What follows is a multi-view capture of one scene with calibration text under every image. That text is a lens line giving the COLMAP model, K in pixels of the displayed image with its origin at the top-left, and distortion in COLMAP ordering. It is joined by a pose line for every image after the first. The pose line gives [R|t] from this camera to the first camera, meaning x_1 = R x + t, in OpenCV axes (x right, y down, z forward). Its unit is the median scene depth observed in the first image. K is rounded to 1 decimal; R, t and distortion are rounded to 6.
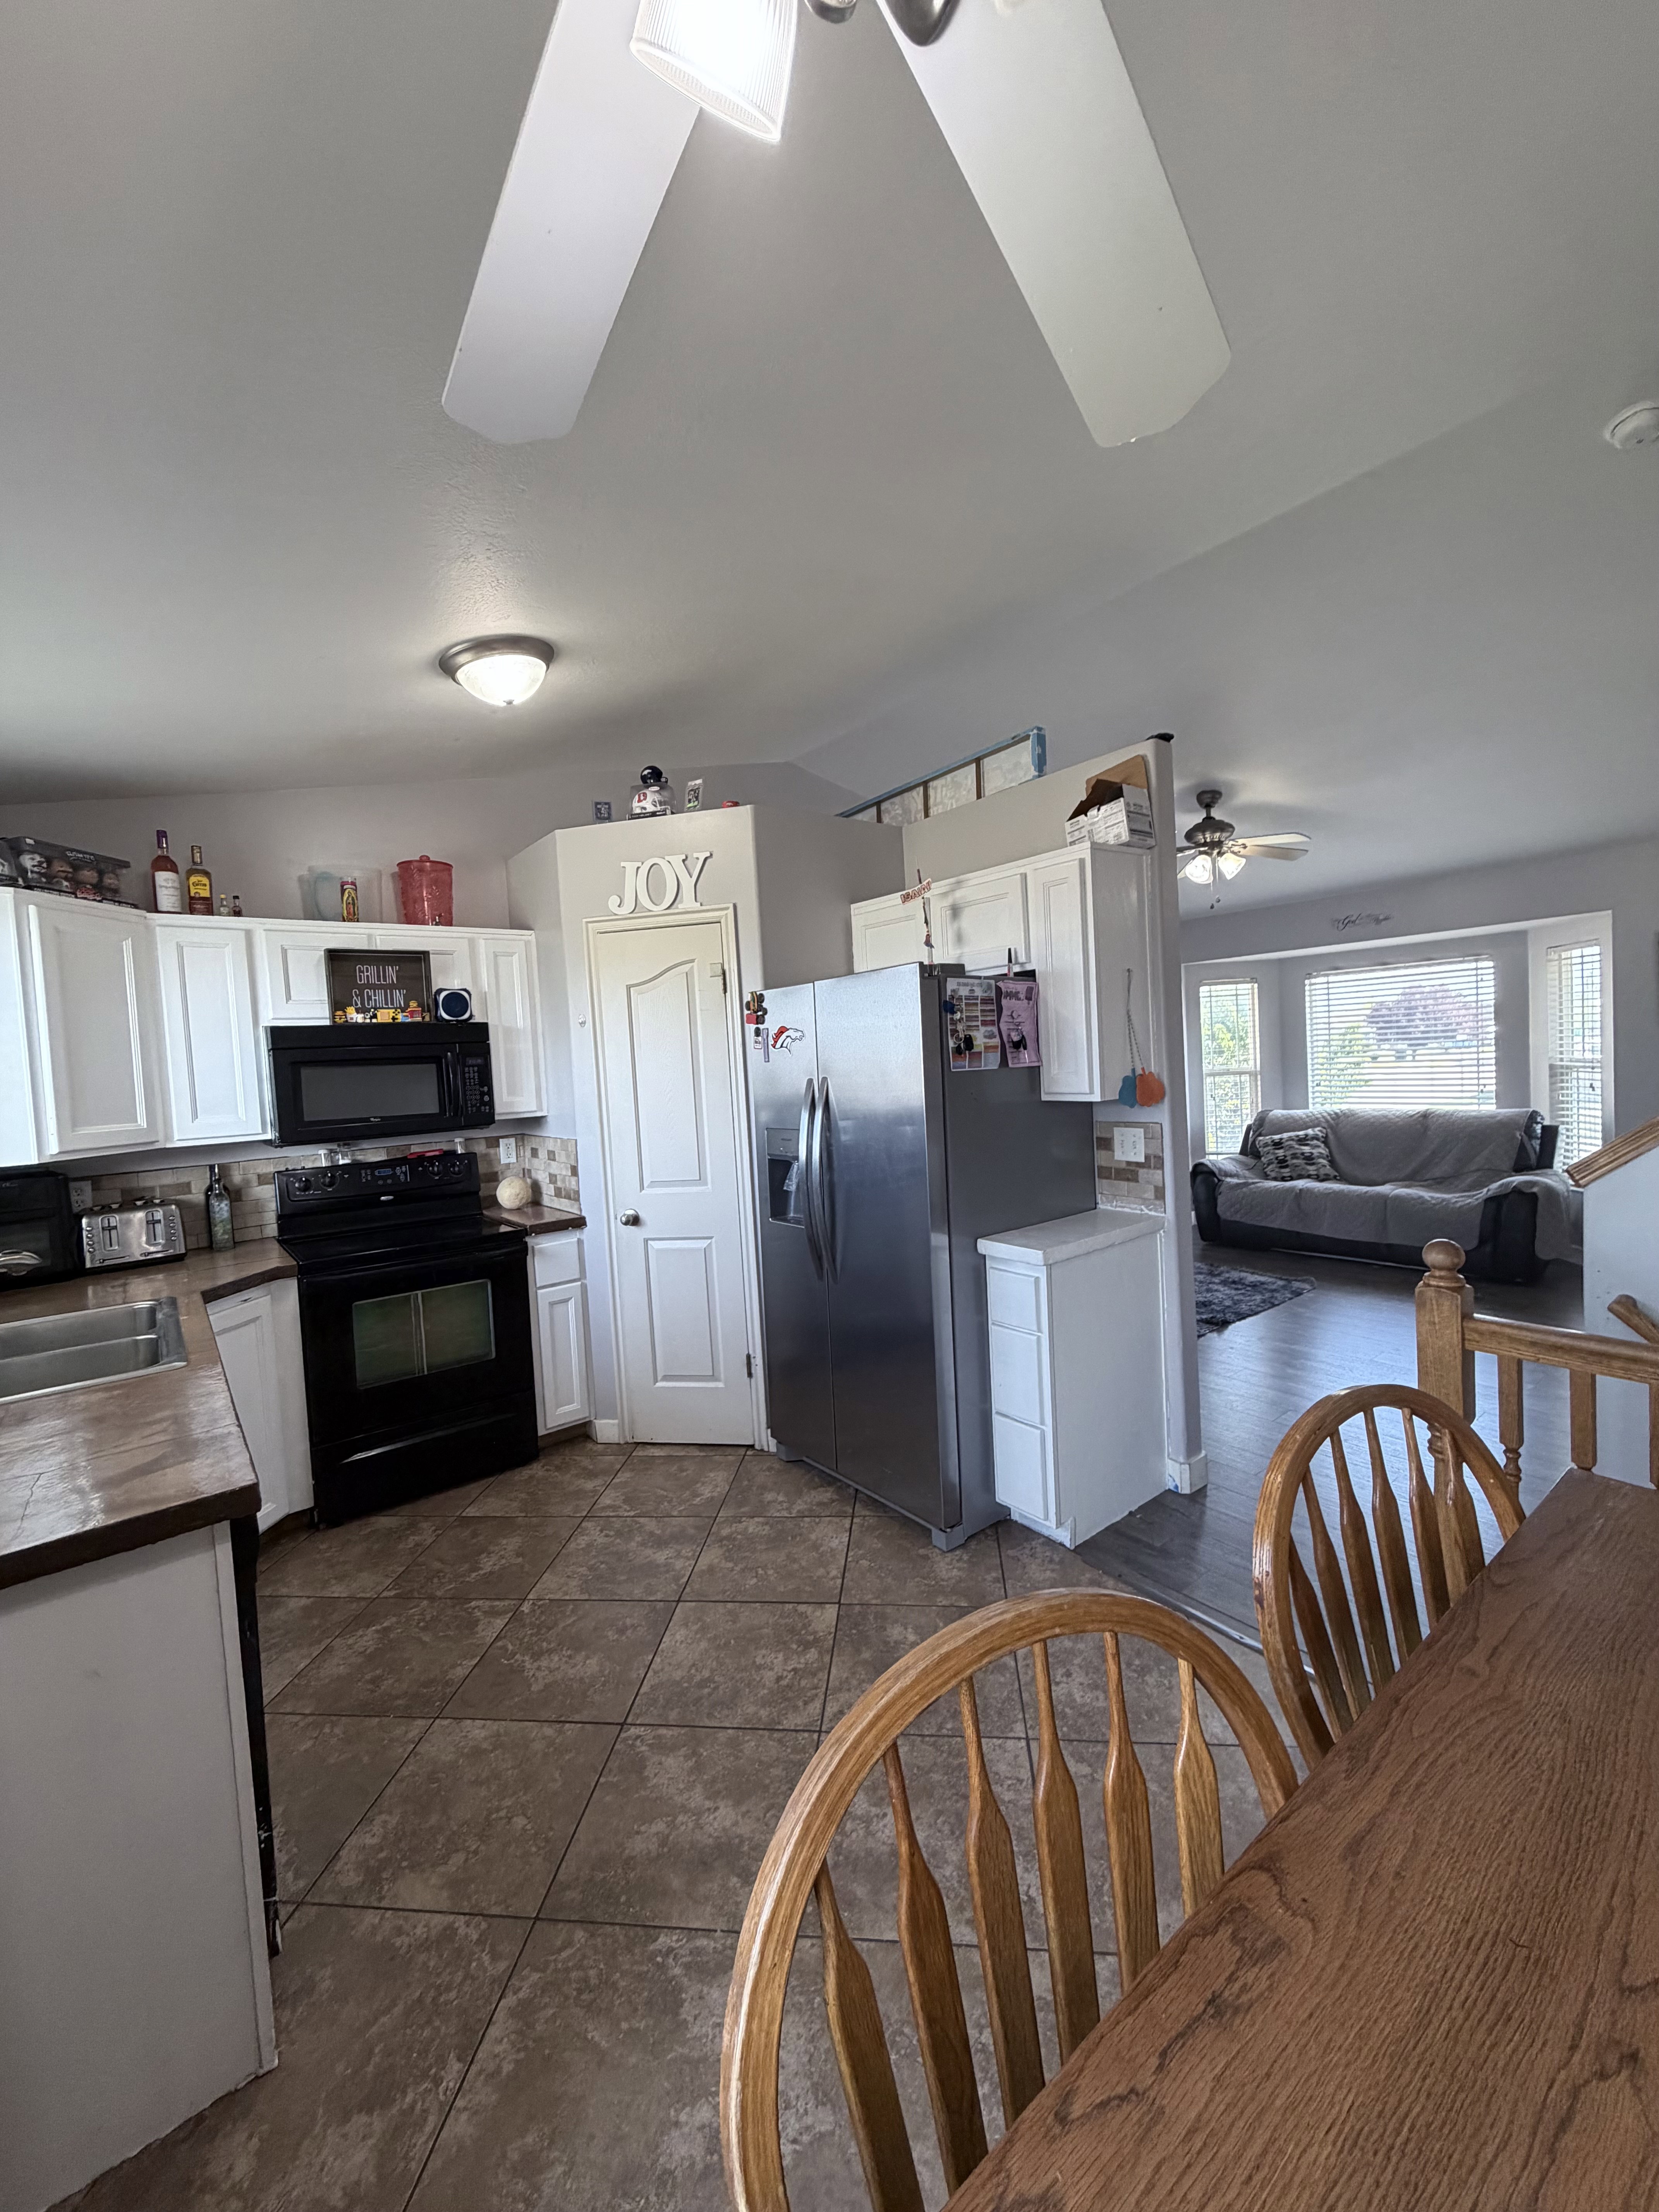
lens RADIAL K [[882.1, 0, 830.0], [0, 882.1, 1096.8], [0, 0, 1]] dist [-0.001100, 0.000297]
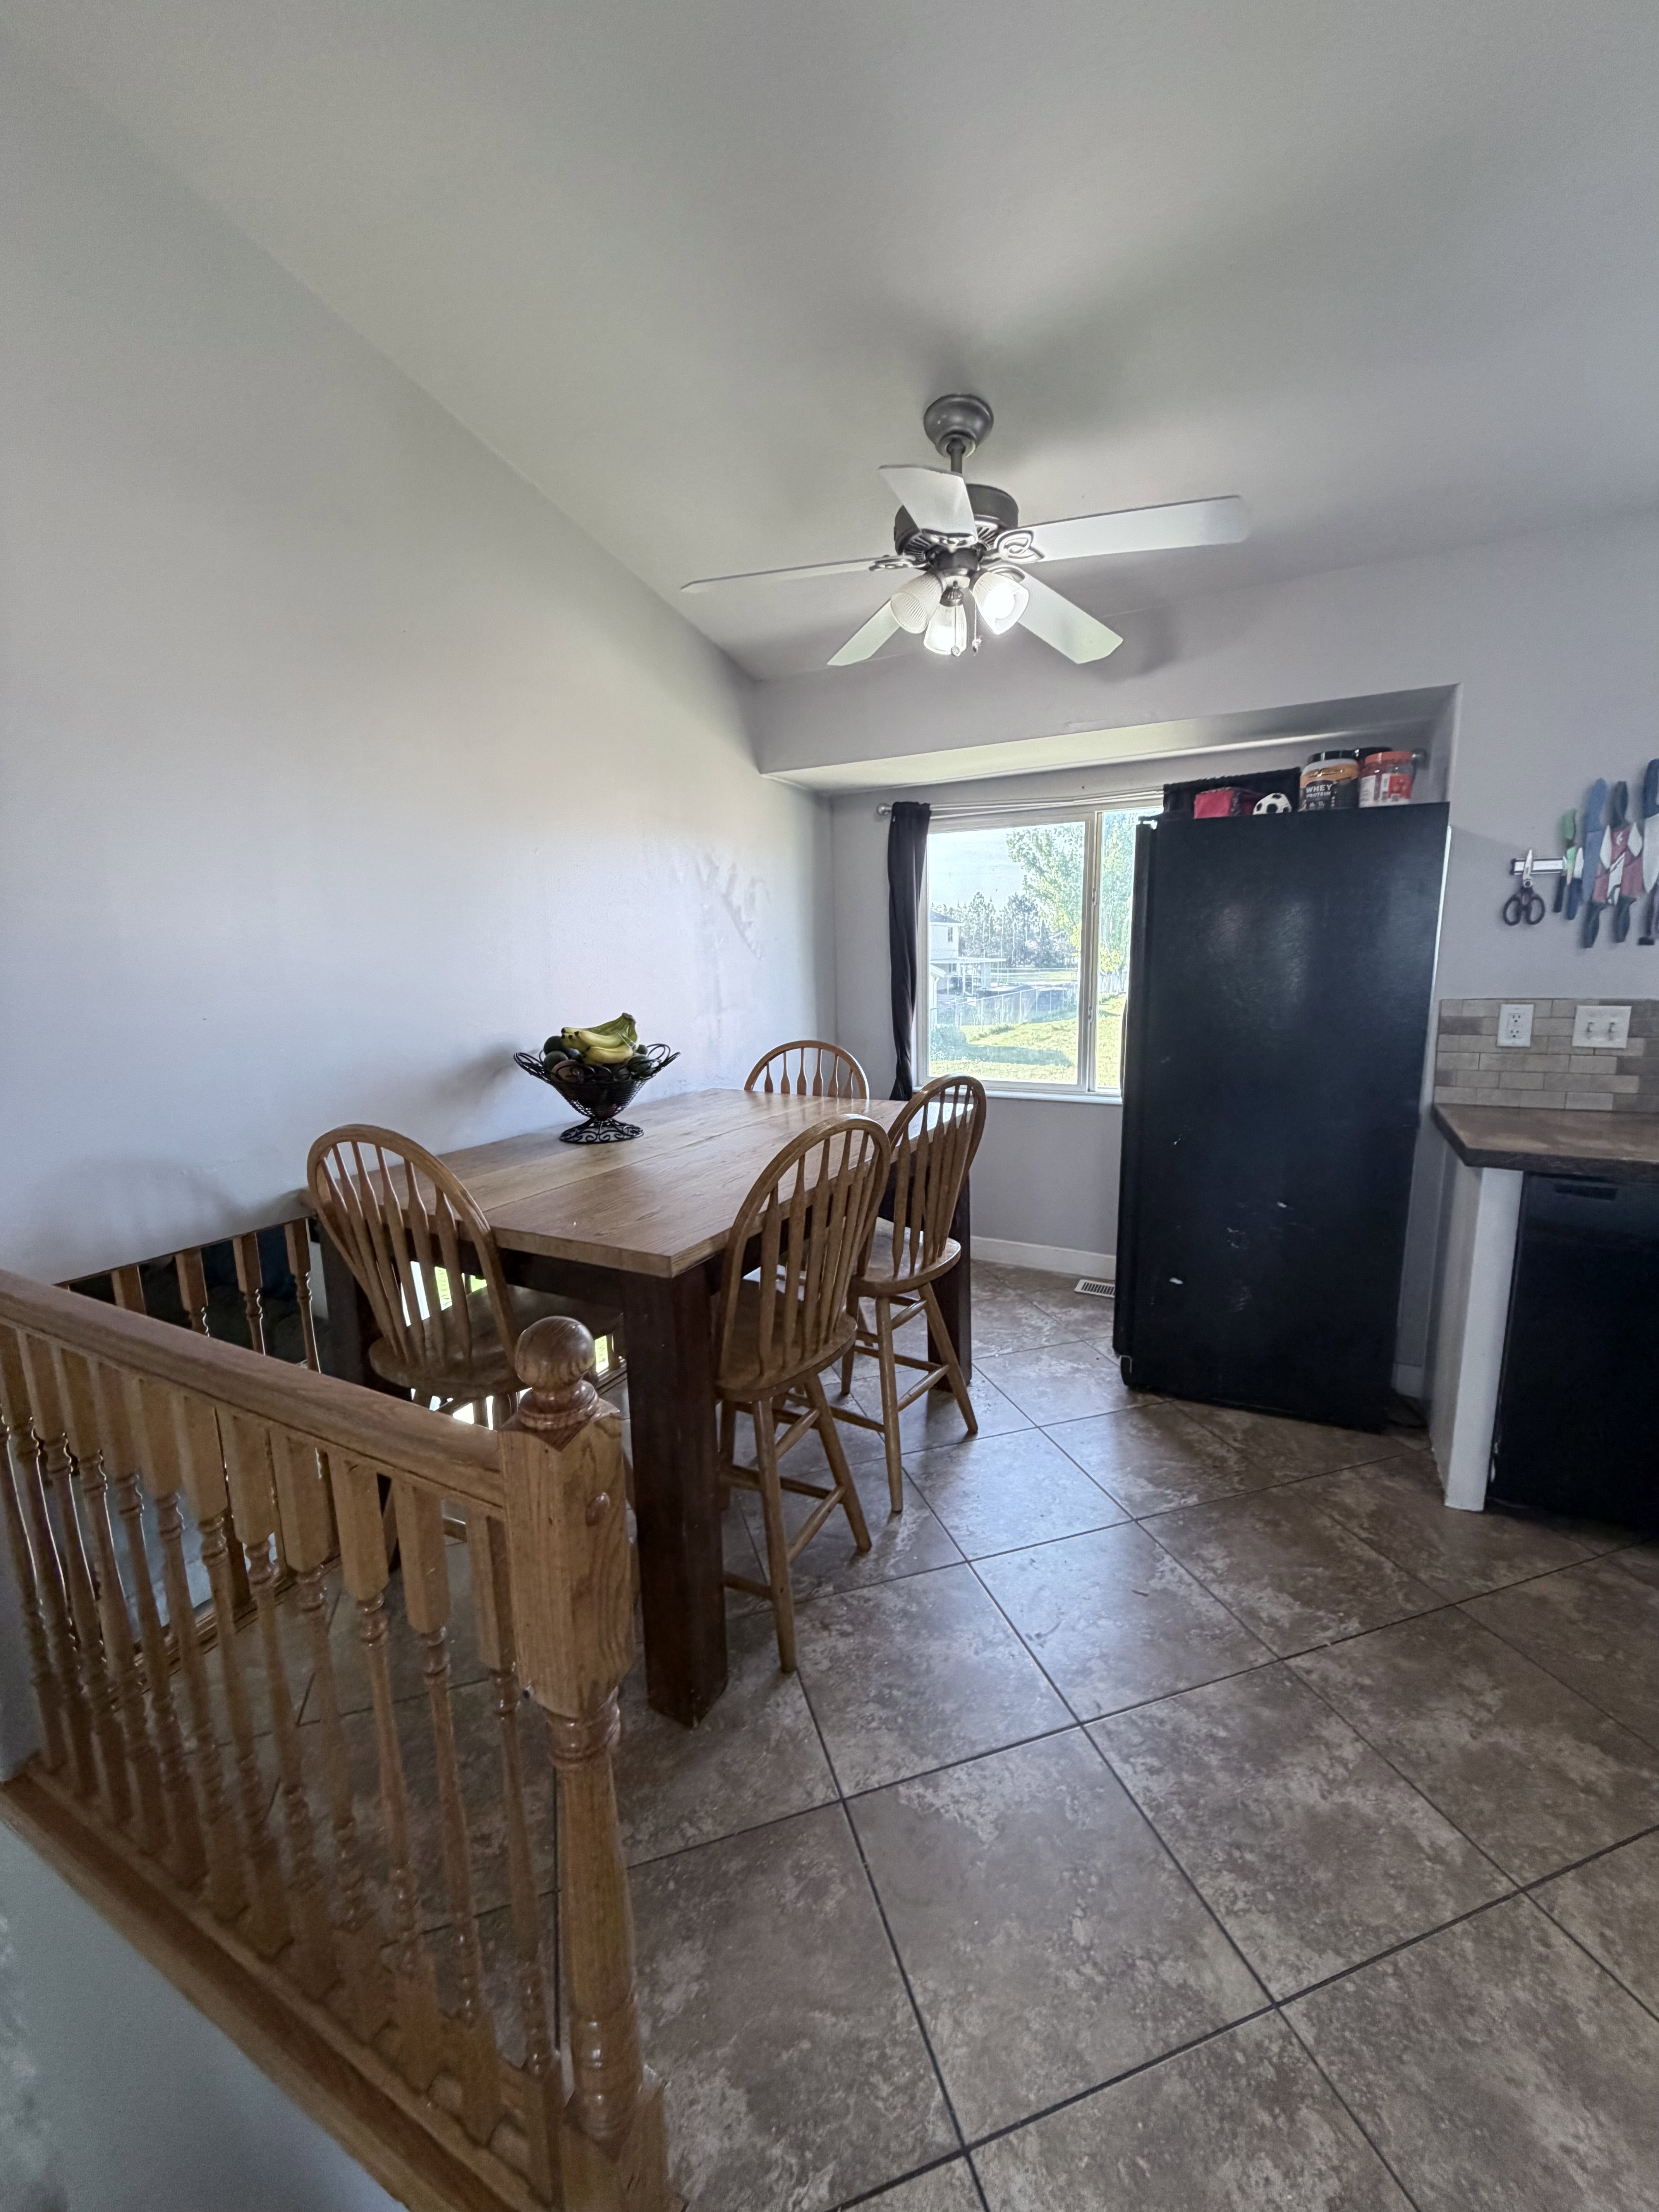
lens RADIAL K [[882.1, 0, 837.3], [0, 882.1, 1109.9], [0, 0, 1]] dist [-0.001100, 0.000297]
pose [[-0.907710, 0.139742, -0.395645, 0.471544], [0.041850, 0.968363, 0.246011, -0.022543], [0.417506, 0.206749, -0.884841, 0.931405]]
